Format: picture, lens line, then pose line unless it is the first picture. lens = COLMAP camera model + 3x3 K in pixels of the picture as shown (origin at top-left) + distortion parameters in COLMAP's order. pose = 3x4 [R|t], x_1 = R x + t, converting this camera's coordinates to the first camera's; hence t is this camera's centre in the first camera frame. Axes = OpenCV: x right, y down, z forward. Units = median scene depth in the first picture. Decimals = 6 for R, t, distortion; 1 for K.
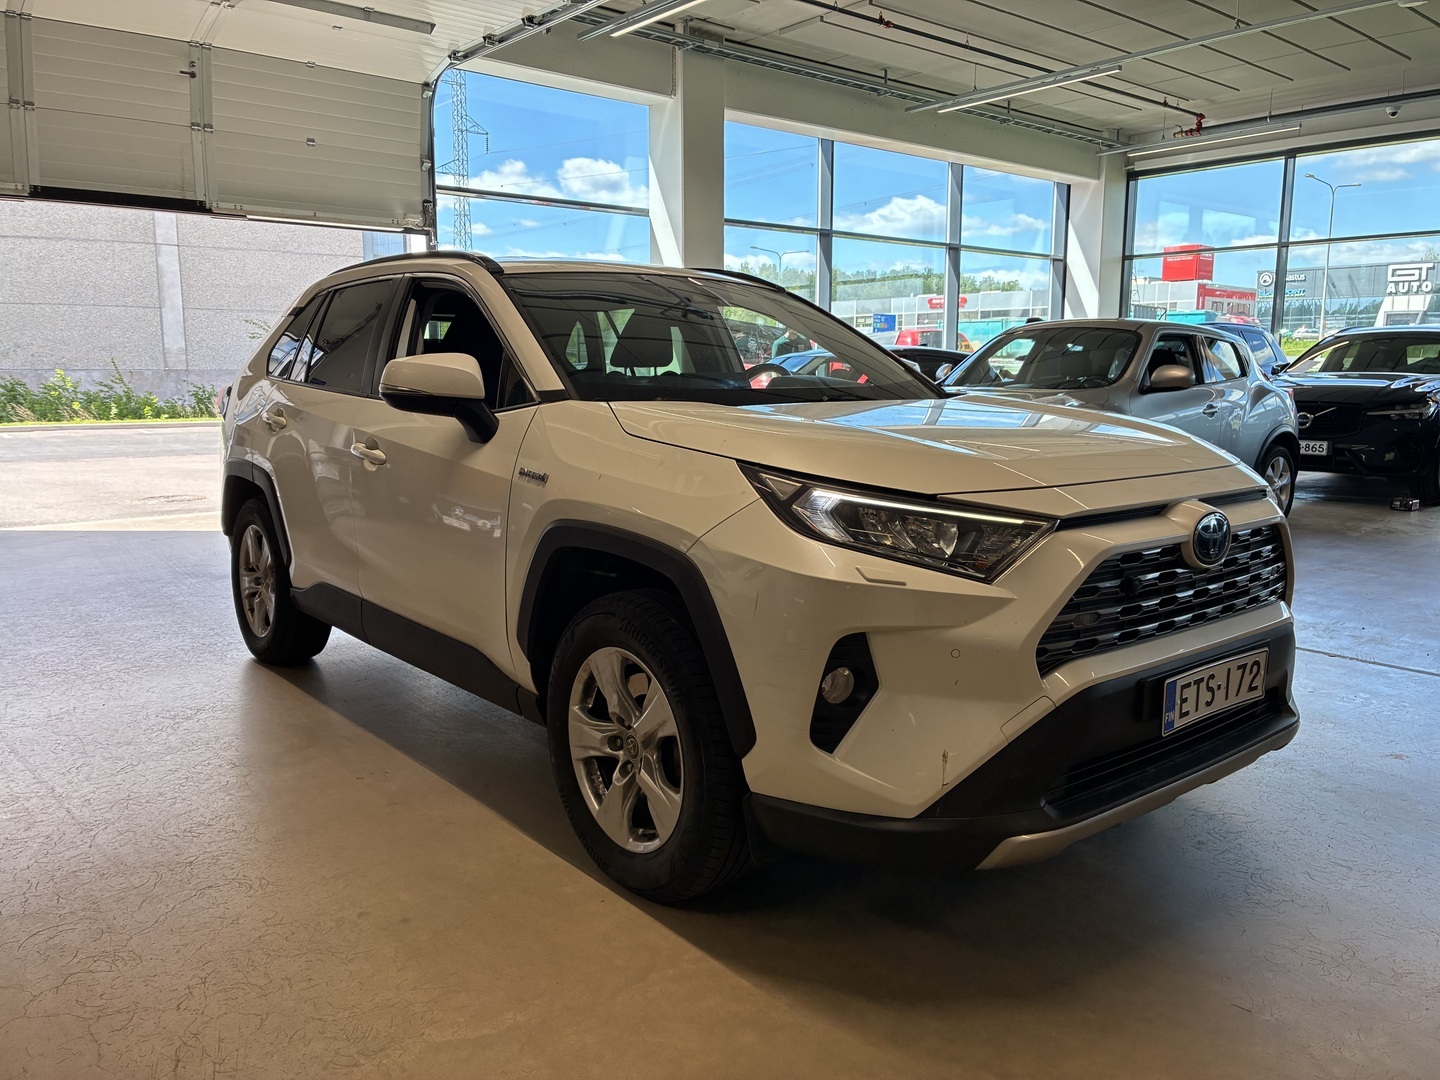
lens RADIAL K [[1124.5, 0, 720.0], [0, 1124.5, 540.0], [0, 0, 1]] dist [0.060432, -0.094202]
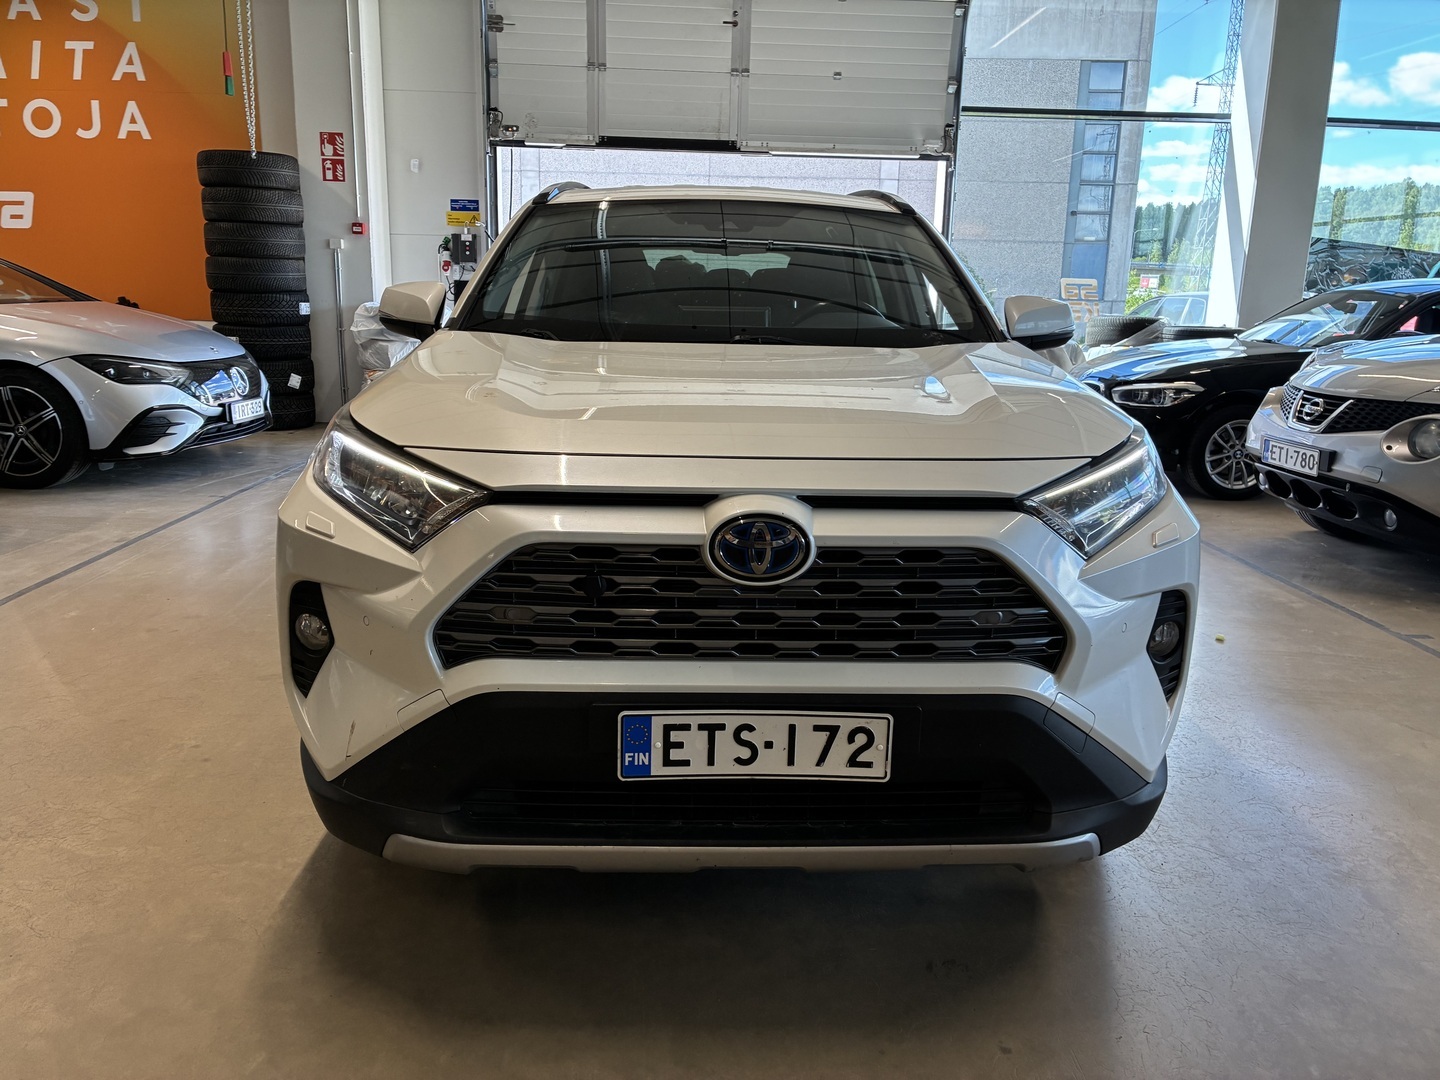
lens RADIAL K [[1111.6, 0, 720.0], [0, 1111.6, 540.0], [0, 0, 1]] dist [0.063675, -0.096682]
pose [[0.789203, 0.151179, -0.595234, 0.264784], [-0.112943, 0.988425, 0.101294, -0.024200], [0.603657, -0.012714, 0.797142, 0.124284]]
